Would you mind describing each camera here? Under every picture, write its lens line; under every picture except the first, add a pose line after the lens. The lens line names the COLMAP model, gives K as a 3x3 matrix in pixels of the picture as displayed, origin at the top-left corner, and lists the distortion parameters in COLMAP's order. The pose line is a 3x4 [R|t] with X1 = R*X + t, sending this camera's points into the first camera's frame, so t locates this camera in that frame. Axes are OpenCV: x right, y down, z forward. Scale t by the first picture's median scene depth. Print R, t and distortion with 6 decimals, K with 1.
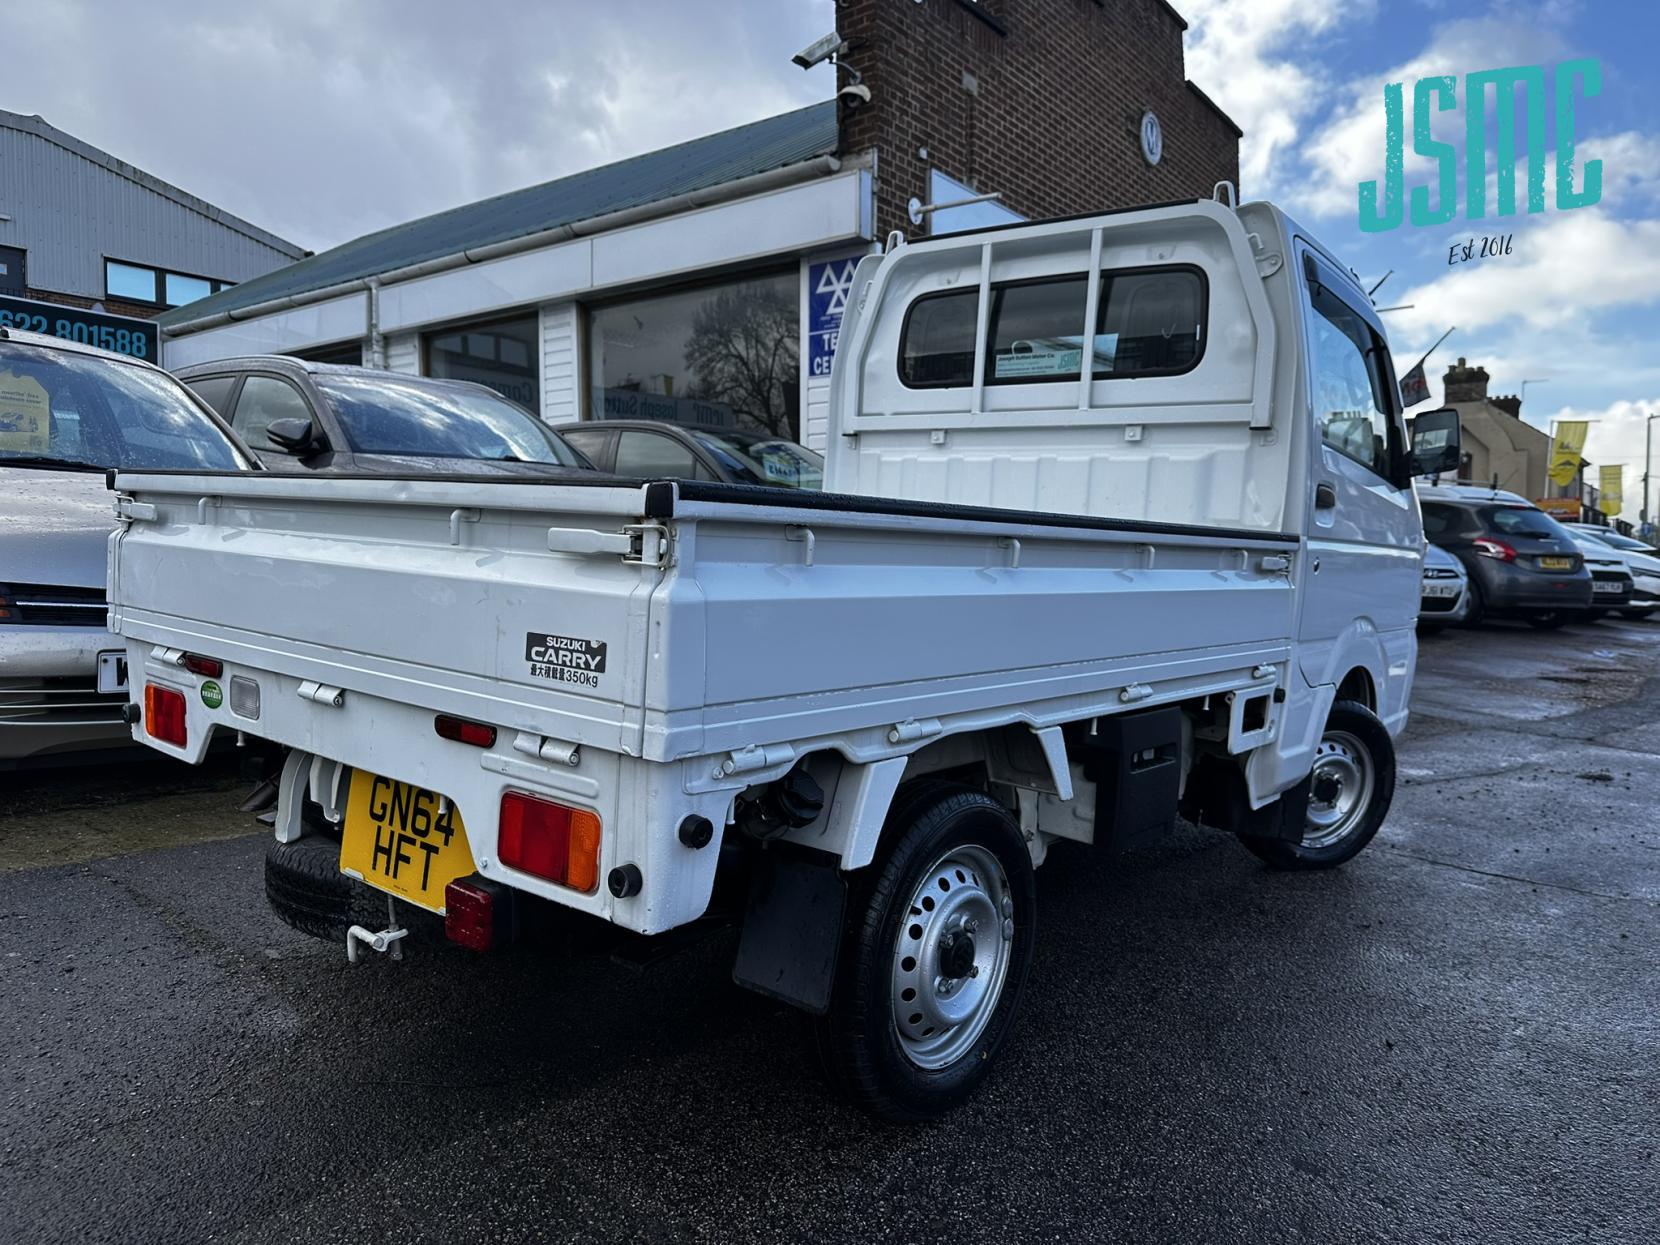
lens RADIAL K [[1206.9, 0, 808.4], [0, 1206.9, 575.1], [0, 0, 1]] dist [0.003577, -0.014752]
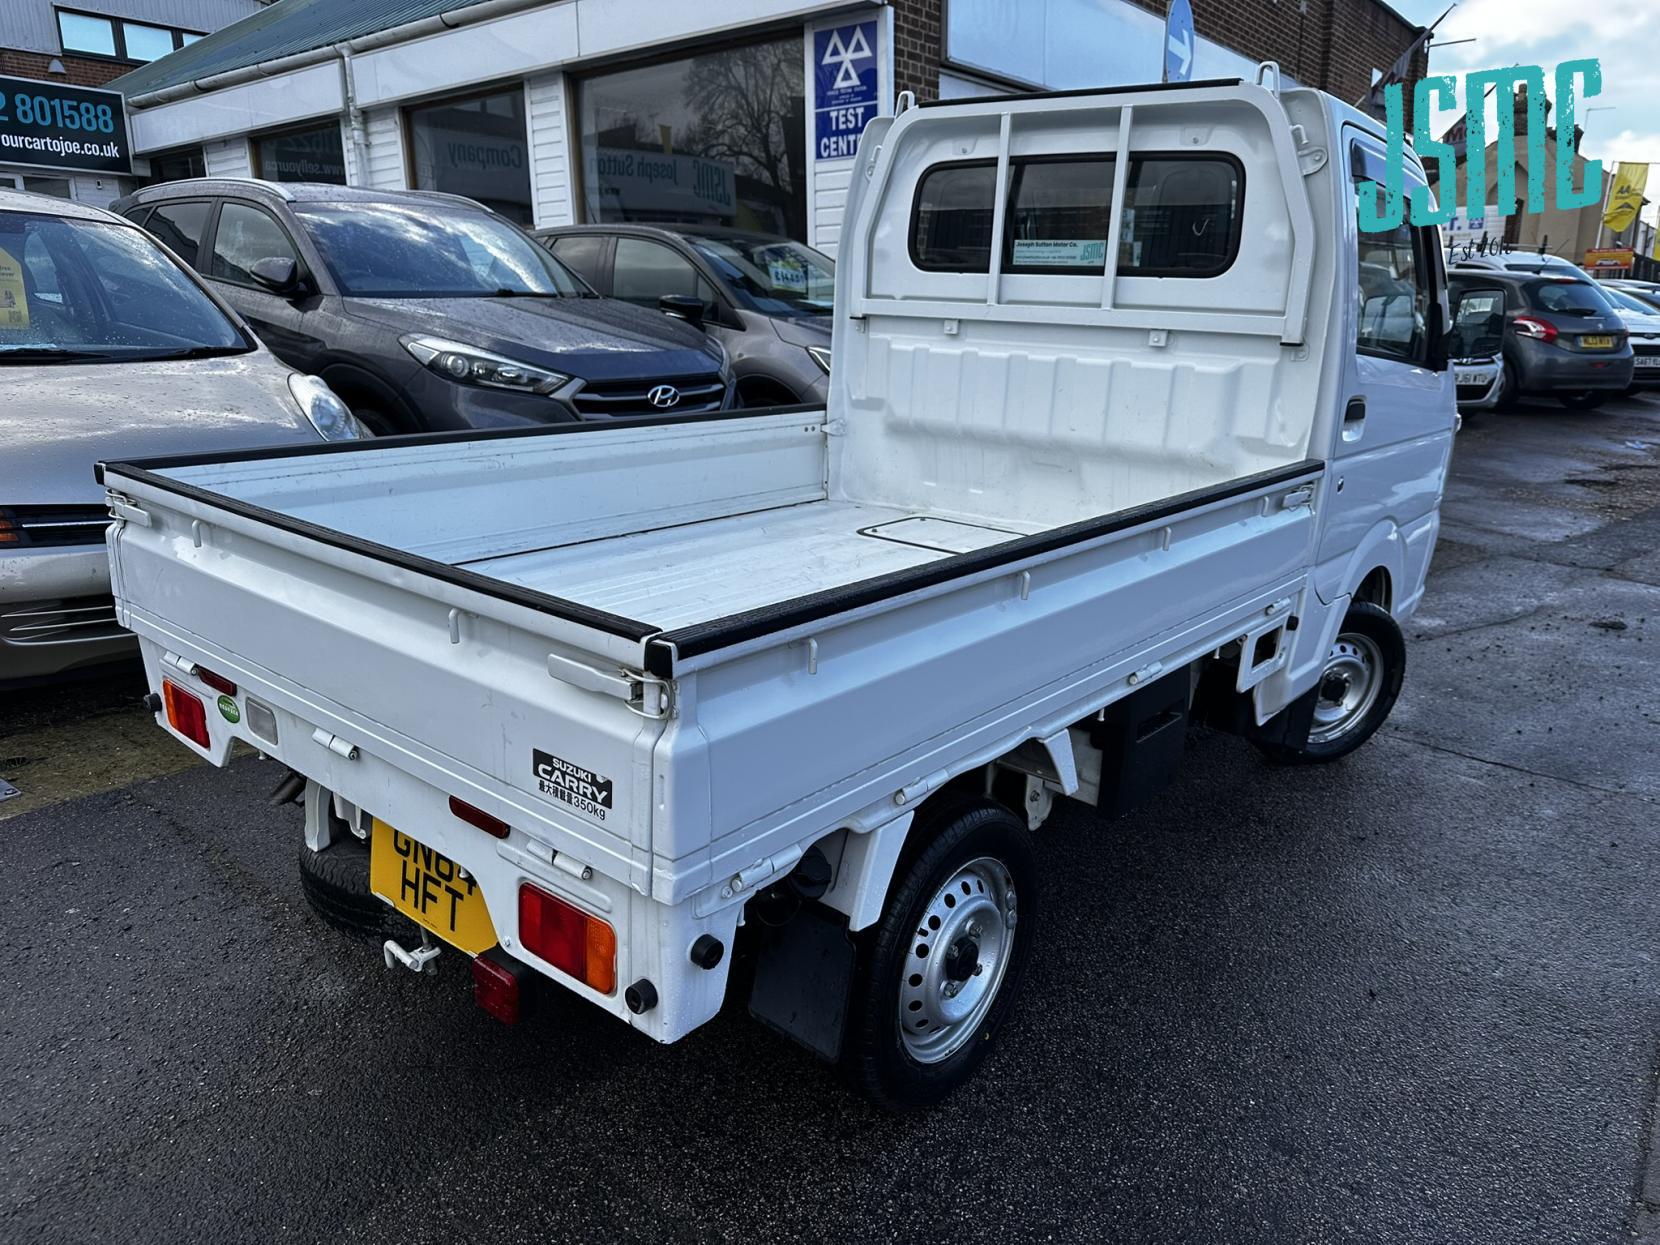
lens RADIAL K [[1211.8, 0, 799.8], [0, 1211.8, 590.4], [0, 0, 1]] dist [0.008116, -0.020404]
pose [[0.999656, -0.016371, -0.020503, 0.008521], [0.020463, 0.975564, 0.218760, -0.219490], [0.016421, -0.219104, 0.975563, 0.036679]]
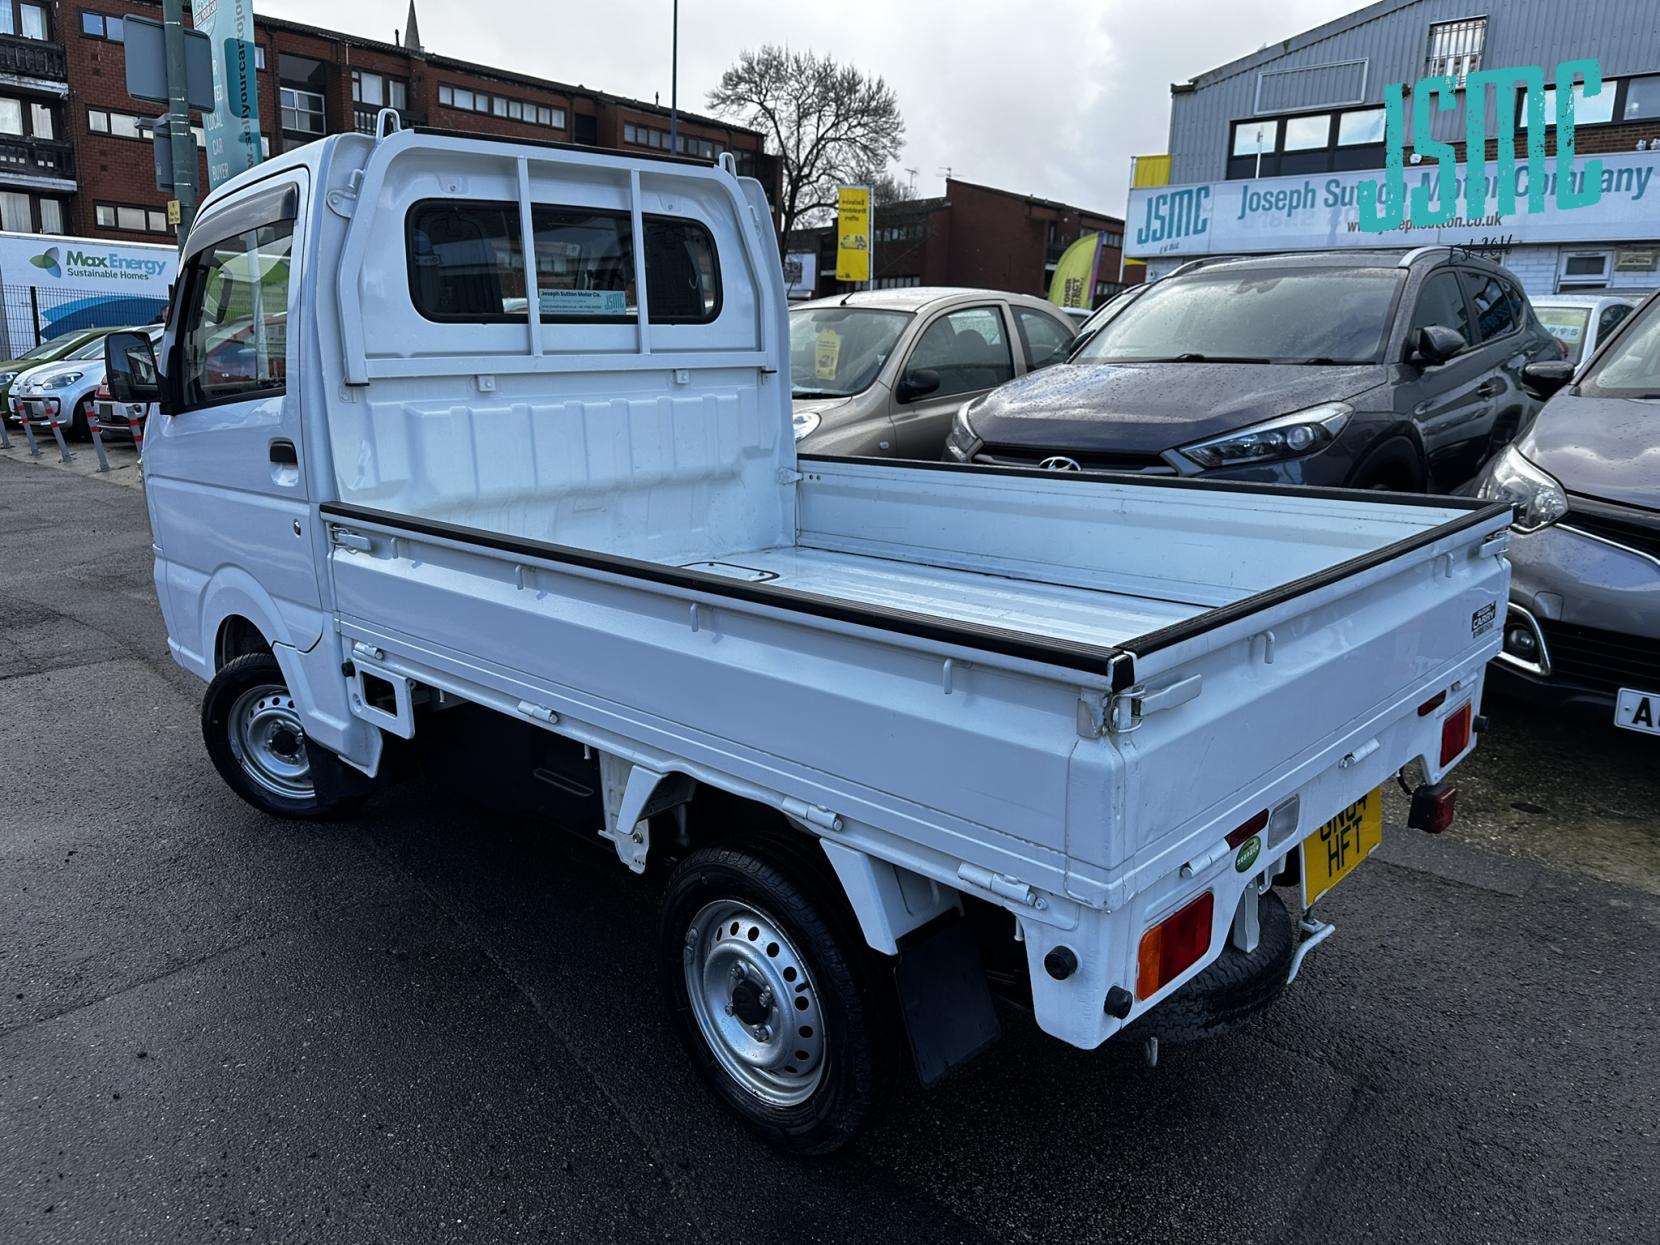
lens RADIAL K [[1176.5, 0, 831.7], [0, 1176.5, 616.6], [0, 0, 1]] dist [0.005680, -0.010478]
pose [[0.061972, -0.273507, 0.959872, -1.282348], [0.054958, 0.961196, 0.270336, -0.300075], [-0.996564, 0.036000, 0.074598, 1.258928]]
